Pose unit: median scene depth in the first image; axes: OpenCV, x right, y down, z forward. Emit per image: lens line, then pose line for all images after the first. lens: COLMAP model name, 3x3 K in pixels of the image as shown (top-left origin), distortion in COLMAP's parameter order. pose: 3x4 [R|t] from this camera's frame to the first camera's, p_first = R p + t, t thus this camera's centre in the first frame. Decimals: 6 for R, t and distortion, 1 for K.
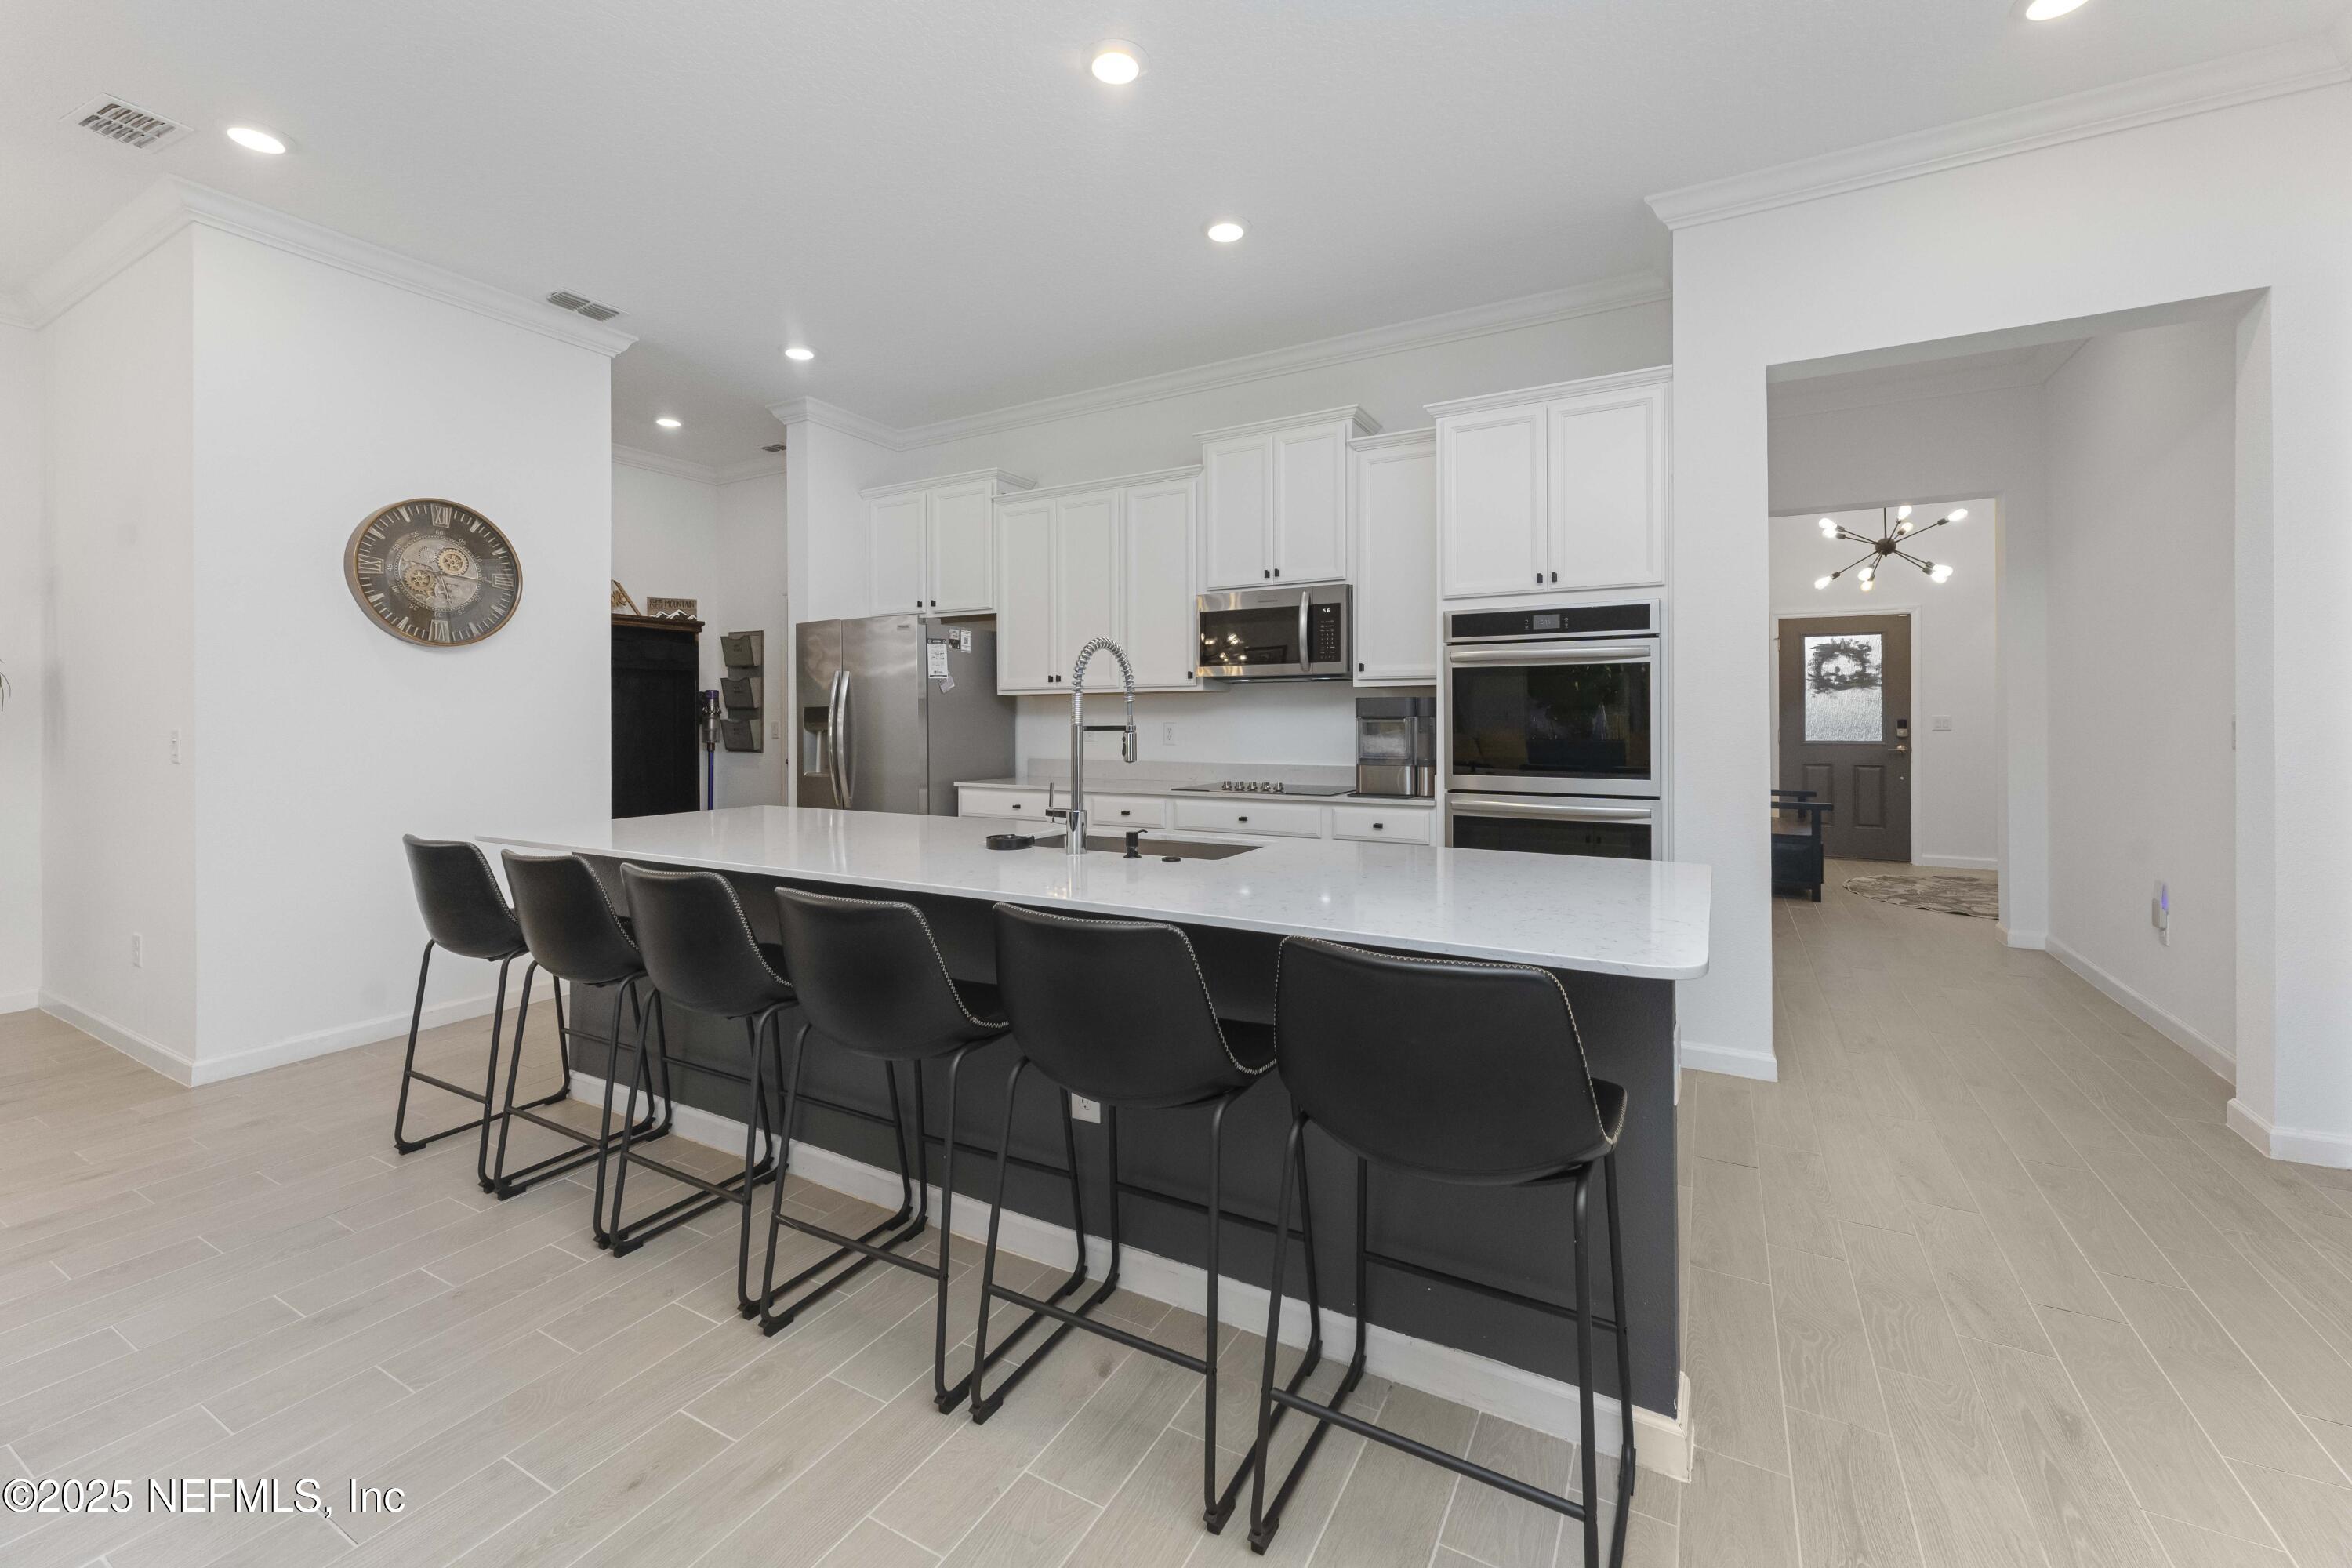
lens RADIAL K [[961.4, 0, 1164.4], [0, 961.4, 790.9], [0, 0, 1]] dist [0.001139, -0.000817]
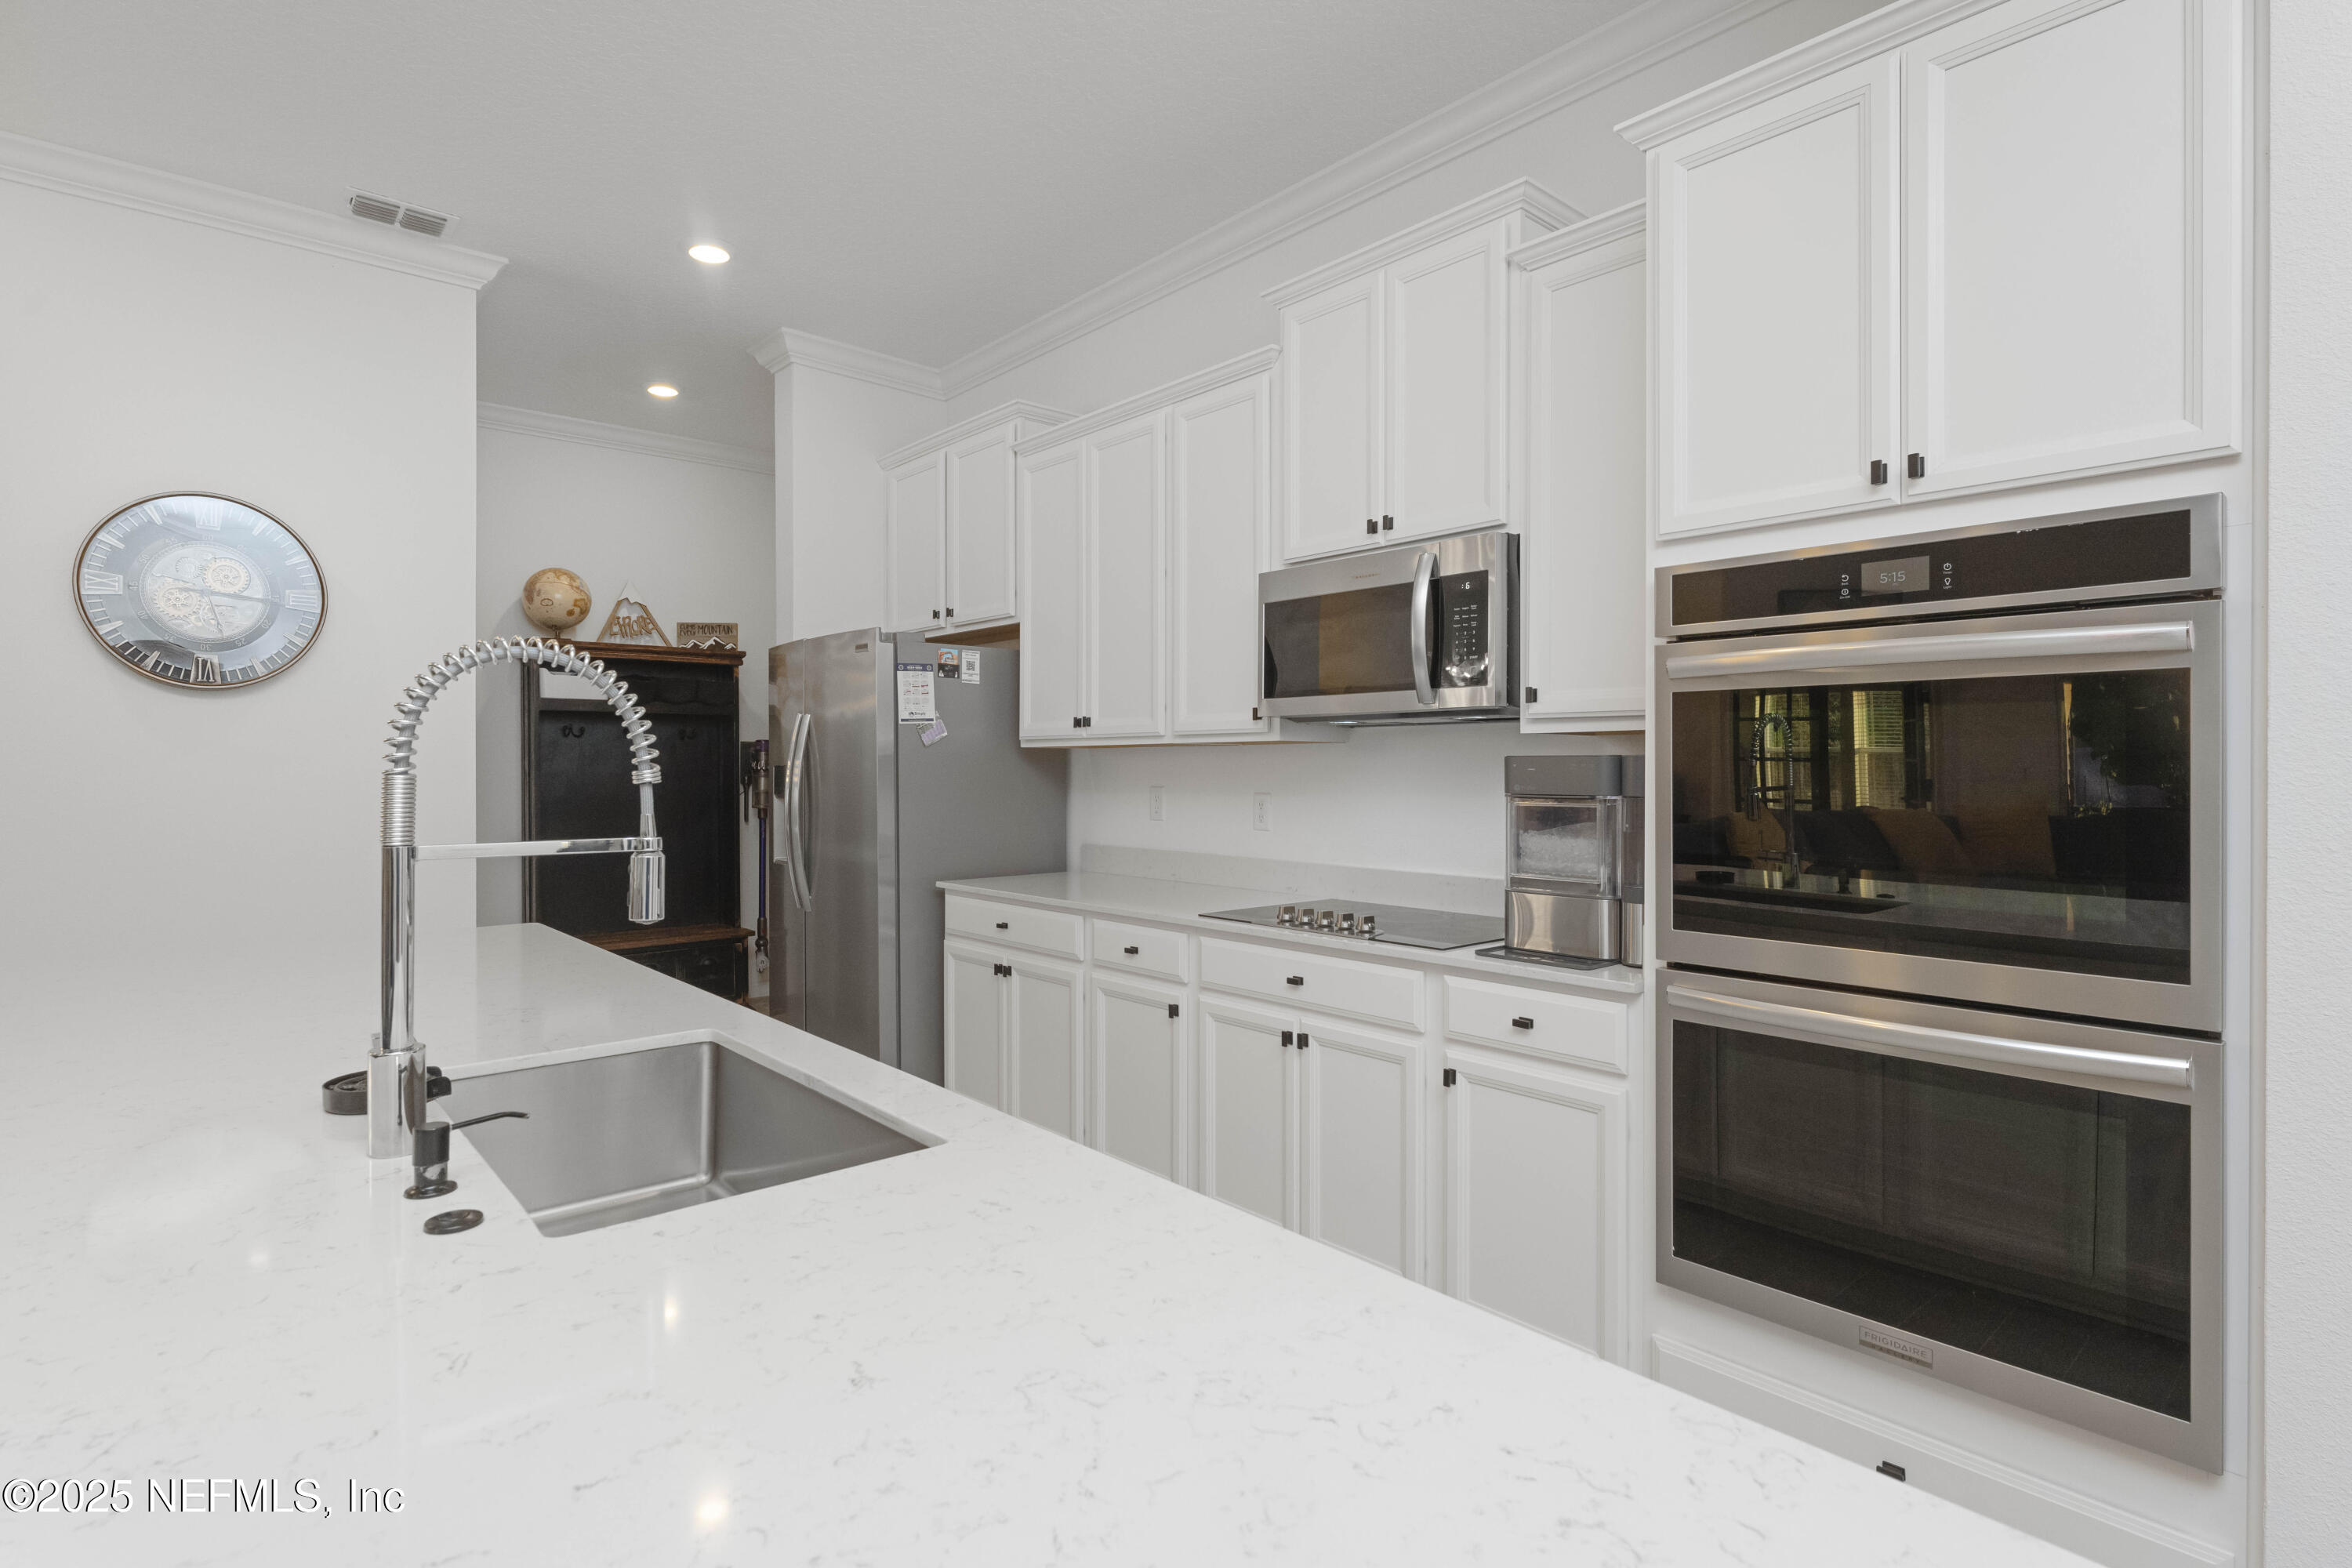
lens RADIAL K [[1151.1, 0, 1183.5], [0, 1151.1, 817.8], [0, 0, 1]] dist [0.002392, 0.000971]
pose [[0.946071, 0.015852, -0.323572, 0.220151], [-0.024845, 0.999411, -0.023680, -0.043559], [0.323006, 0.030442, 0.945907, 0.357108]]
